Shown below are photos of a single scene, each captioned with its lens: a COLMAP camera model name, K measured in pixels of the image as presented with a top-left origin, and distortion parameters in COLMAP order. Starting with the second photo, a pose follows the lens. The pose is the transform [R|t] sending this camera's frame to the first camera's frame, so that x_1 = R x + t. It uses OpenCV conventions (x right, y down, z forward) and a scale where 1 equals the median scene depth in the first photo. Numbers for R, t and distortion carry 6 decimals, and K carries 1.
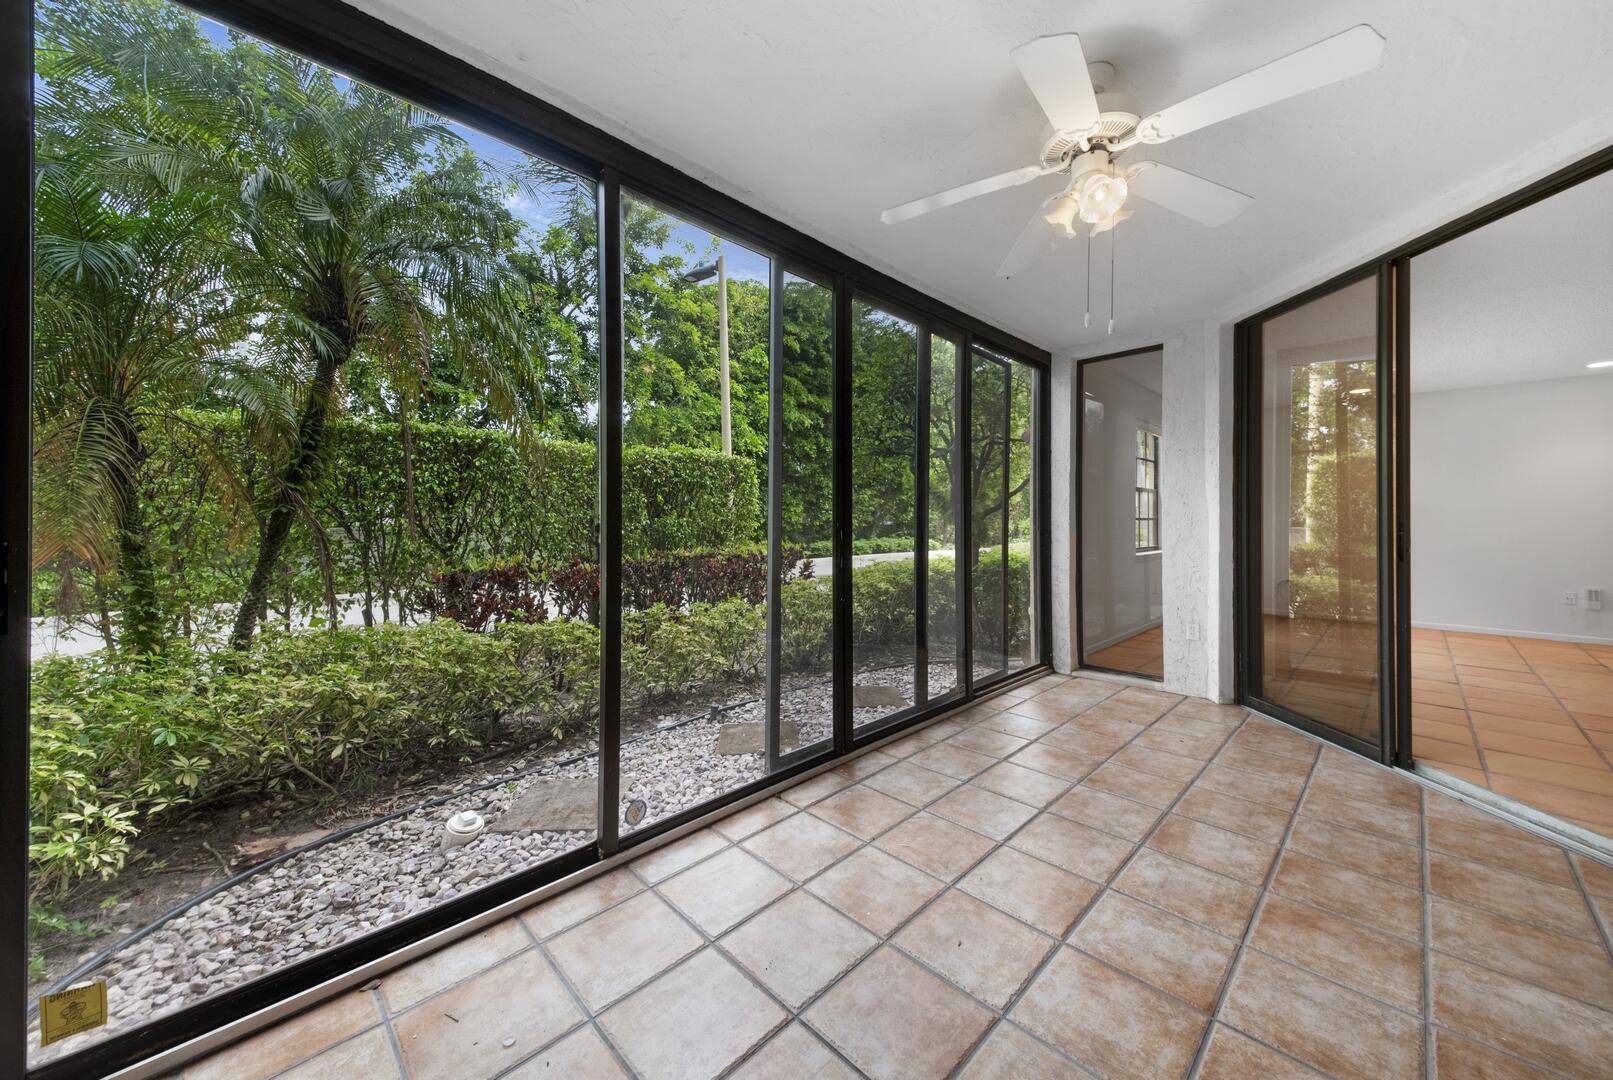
lens RADIAL K [[580.1, 0, 834.7], [0, 580.1, 506.8], [0, 0, 1]] dist [0.000472, -0.000016]
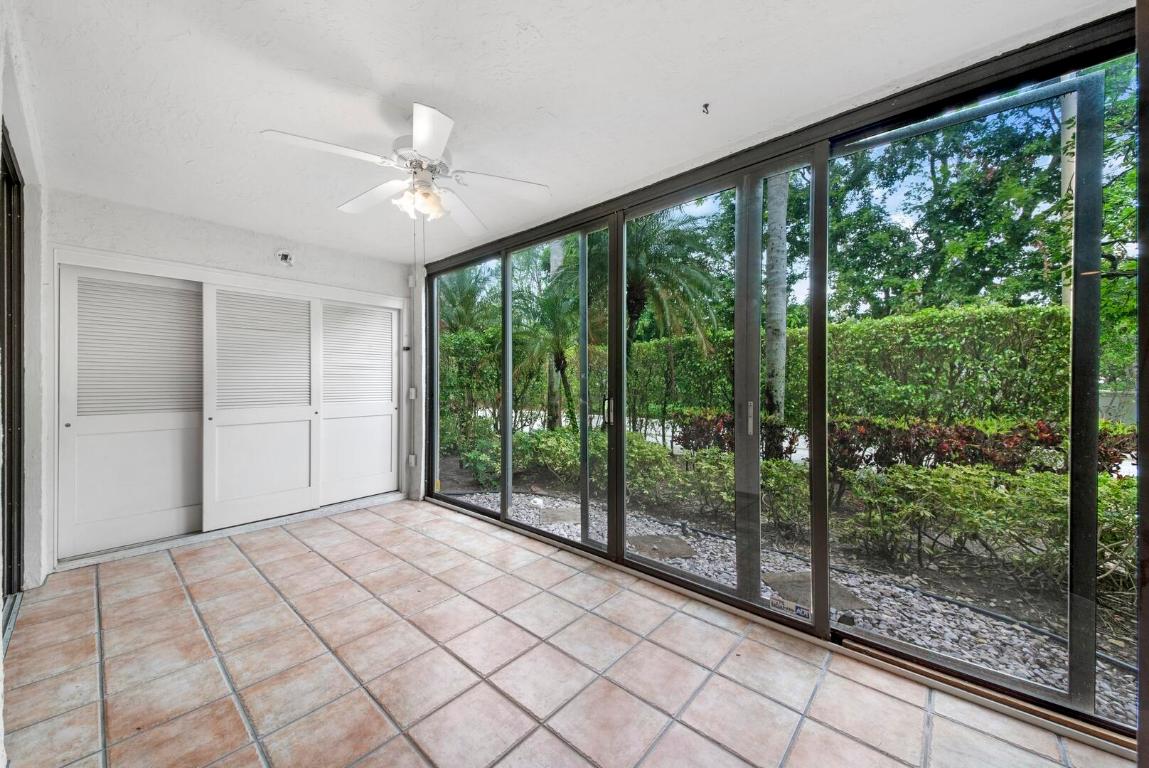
lens RADIAL K [[428.9, 0, 576.5], [0, 428.9, 378.9], [0, 0, 1]] dist [0.001216, 0.000013]
pose [[0.068526, 0.011460, -0.997584, 1.315792], [0.001001, 0.999933, 0.011556, -0.036172], [0.997649, -0.001790, 0.068510, 1.059548]]
